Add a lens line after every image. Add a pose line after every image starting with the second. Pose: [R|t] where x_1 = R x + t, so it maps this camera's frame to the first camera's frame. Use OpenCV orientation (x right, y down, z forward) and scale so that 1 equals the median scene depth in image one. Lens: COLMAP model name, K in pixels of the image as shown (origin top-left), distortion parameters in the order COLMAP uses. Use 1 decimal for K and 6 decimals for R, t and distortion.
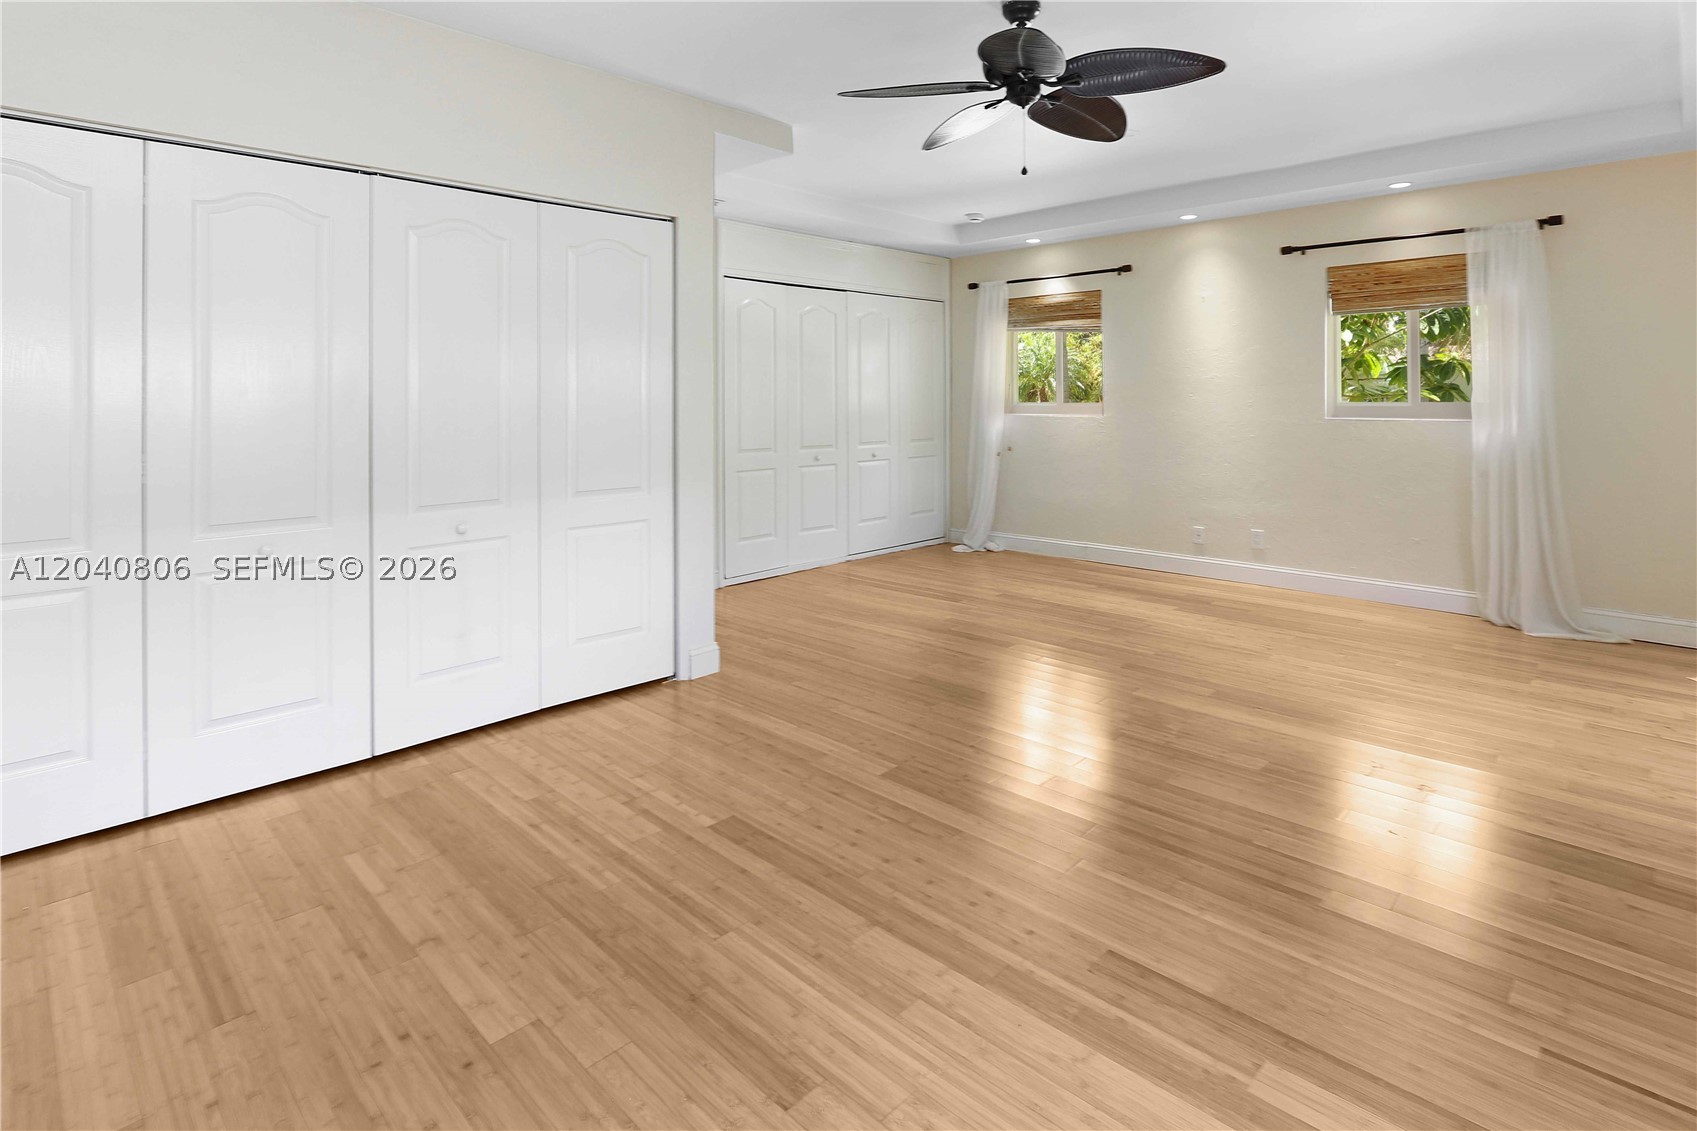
lens RADIAL K [[849.7, 0, 823.6], [0, 849.7, 557.8], [0, 0, 1]] dist [-0.019382, 0.000094]
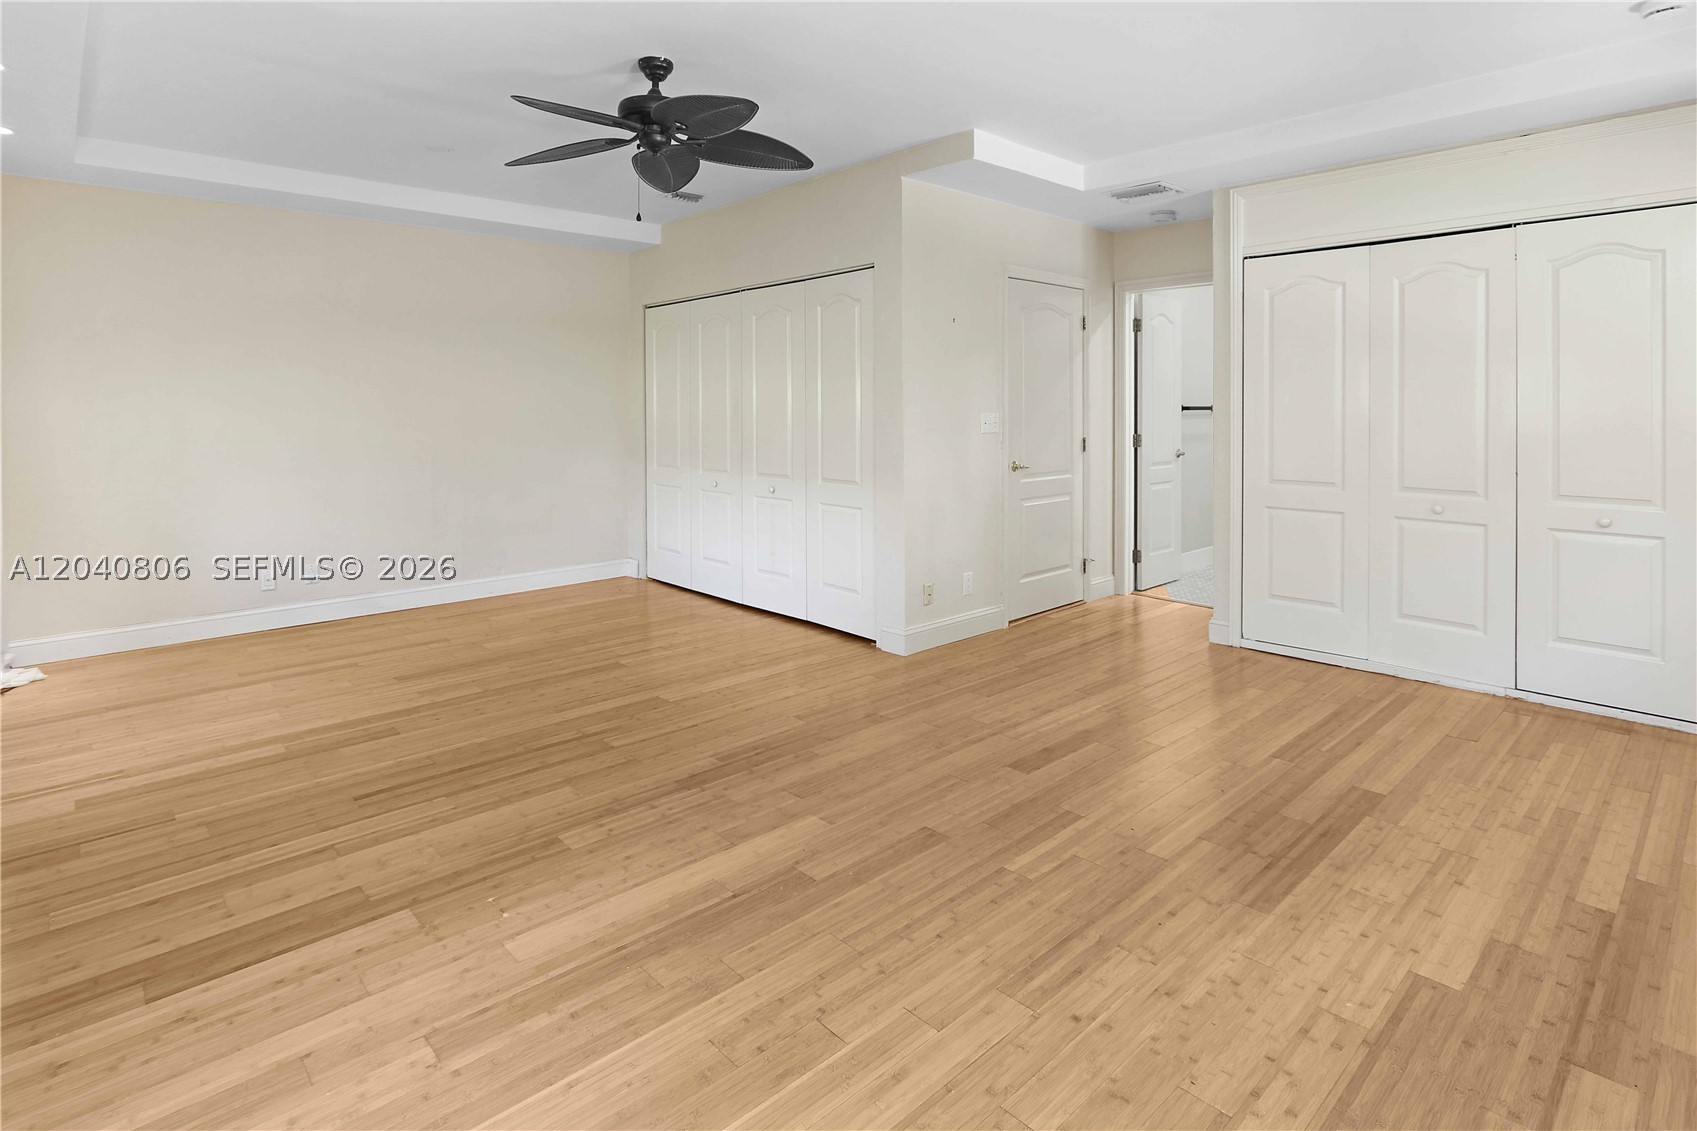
lens RADIAL K [[849.7, 0, 823.6], [0, 849.7, 557.8], [0, 0, 1]] dist [-0.019382, 0.000094]
pose [[-0.039591, 0.173207, -0.984089, 1.064270], [-0.184110, 0.966735, 0.177559, -0.189303], [0.982108, 0.188210, -0.006385, 0.985560]]
